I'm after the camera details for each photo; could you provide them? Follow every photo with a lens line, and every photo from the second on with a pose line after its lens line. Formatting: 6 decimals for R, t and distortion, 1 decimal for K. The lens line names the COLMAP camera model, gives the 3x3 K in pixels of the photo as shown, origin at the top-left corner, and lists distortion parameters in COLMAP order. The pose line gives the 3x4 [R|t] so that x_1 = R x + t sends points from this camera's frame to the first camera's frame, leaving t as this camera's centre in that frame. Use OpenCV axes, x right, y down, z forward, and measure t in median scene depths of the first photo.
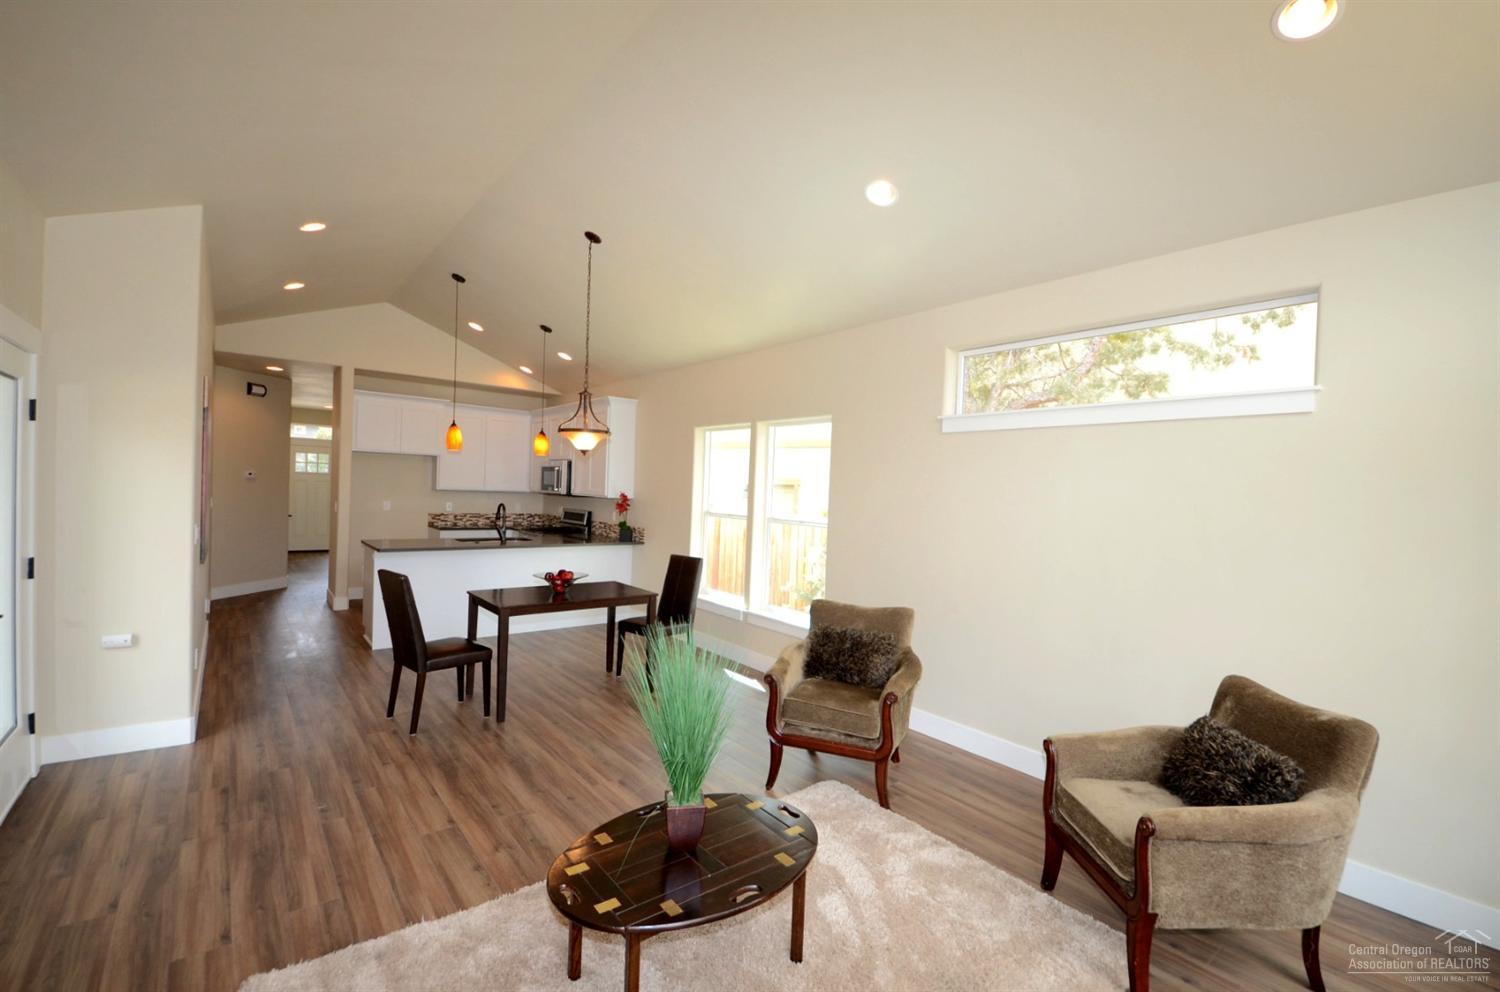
lens RADIAL K [[644.3, 0, 804.5], [0, 644.3, 502.0], [0, 0, 1]] dist [-0.031434, -0.000318]
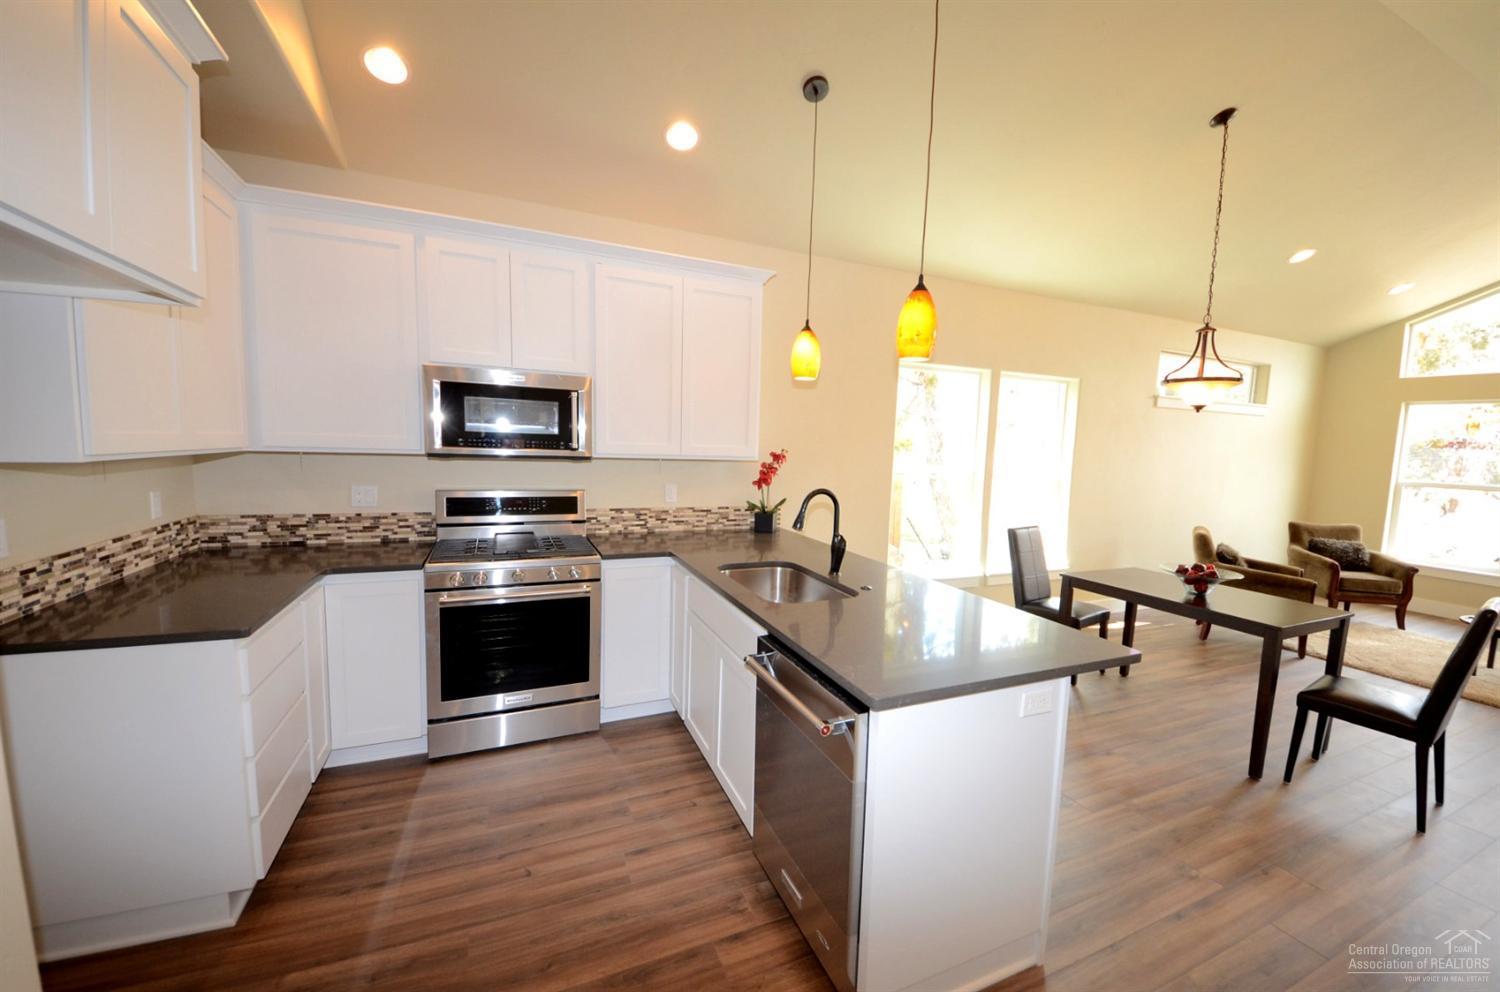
lens RADIAL K [[591.3, 0, 767.9], [0, 591.3, 501.3], [0, 0, 1]] dist [0.024728, -0.018616]
pose [[0.318742, -0.123040, 0.939821, -0.770117], [-0.002581, 0.991422, 0.130671, -0.036939], [-0.947838, -0.044076, 0.315691, 0.815497]]
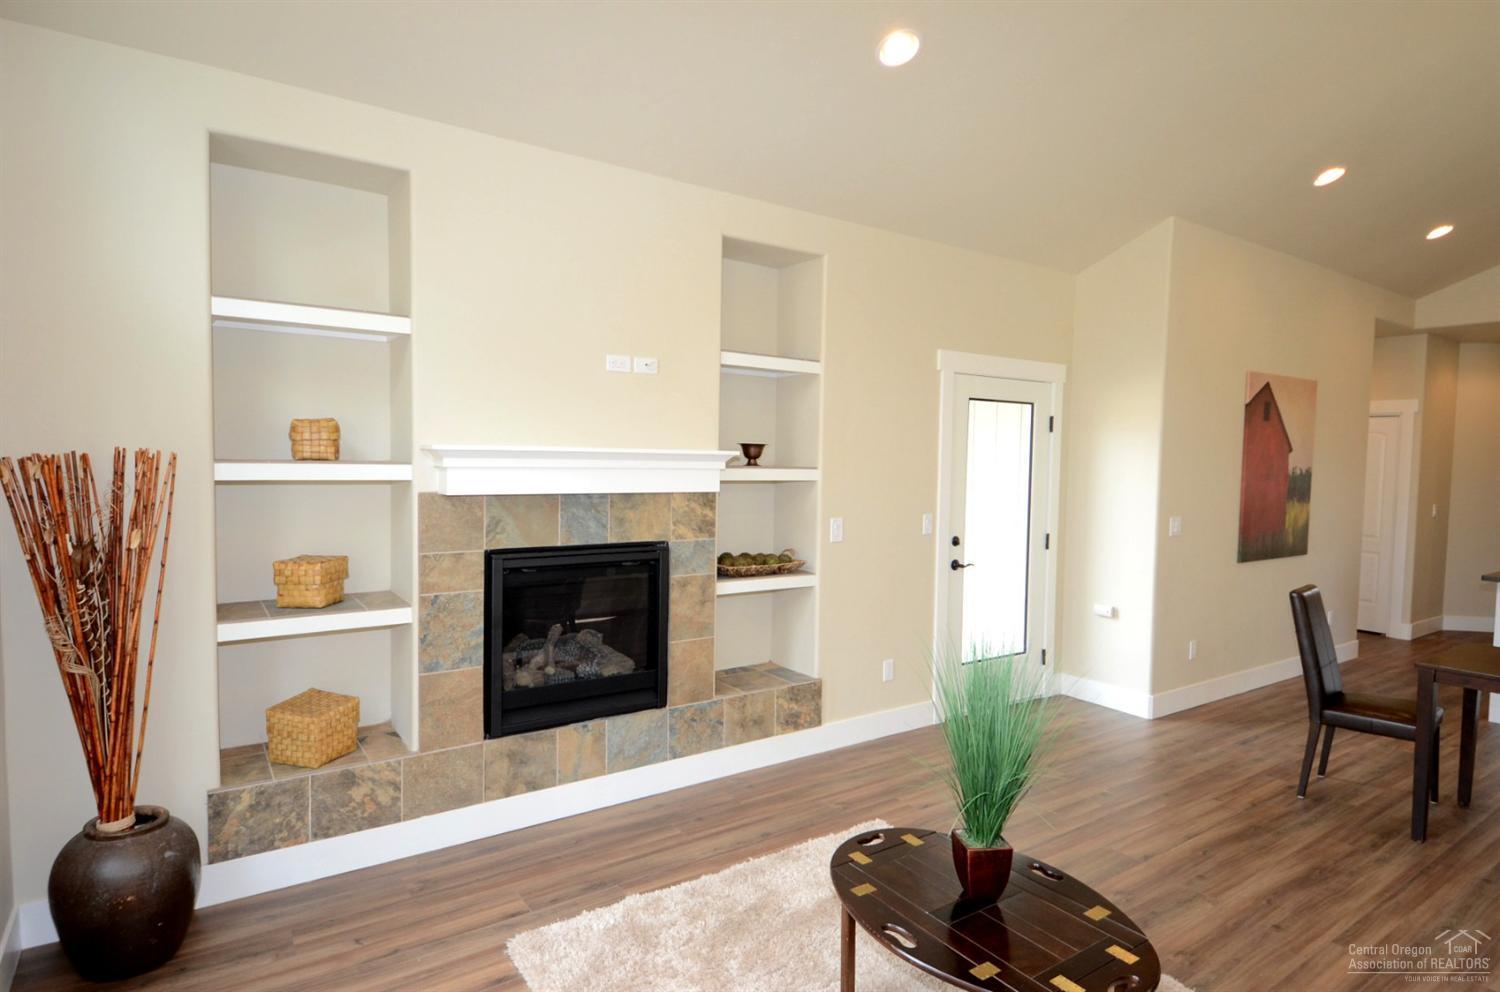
lens RADIAL K [[840.0, 0, 750.0], [0, 840.0, 496.0], [0, 0, 1]] dist [0.067895, -0.055870]
pose [[-0.128284, 0.005599, -0.991722, 0.271969], [-0.042134, 0.999050, 0.011090, 0.007192], [0.990842, 0.043208, -0.127926, 0.236392]]
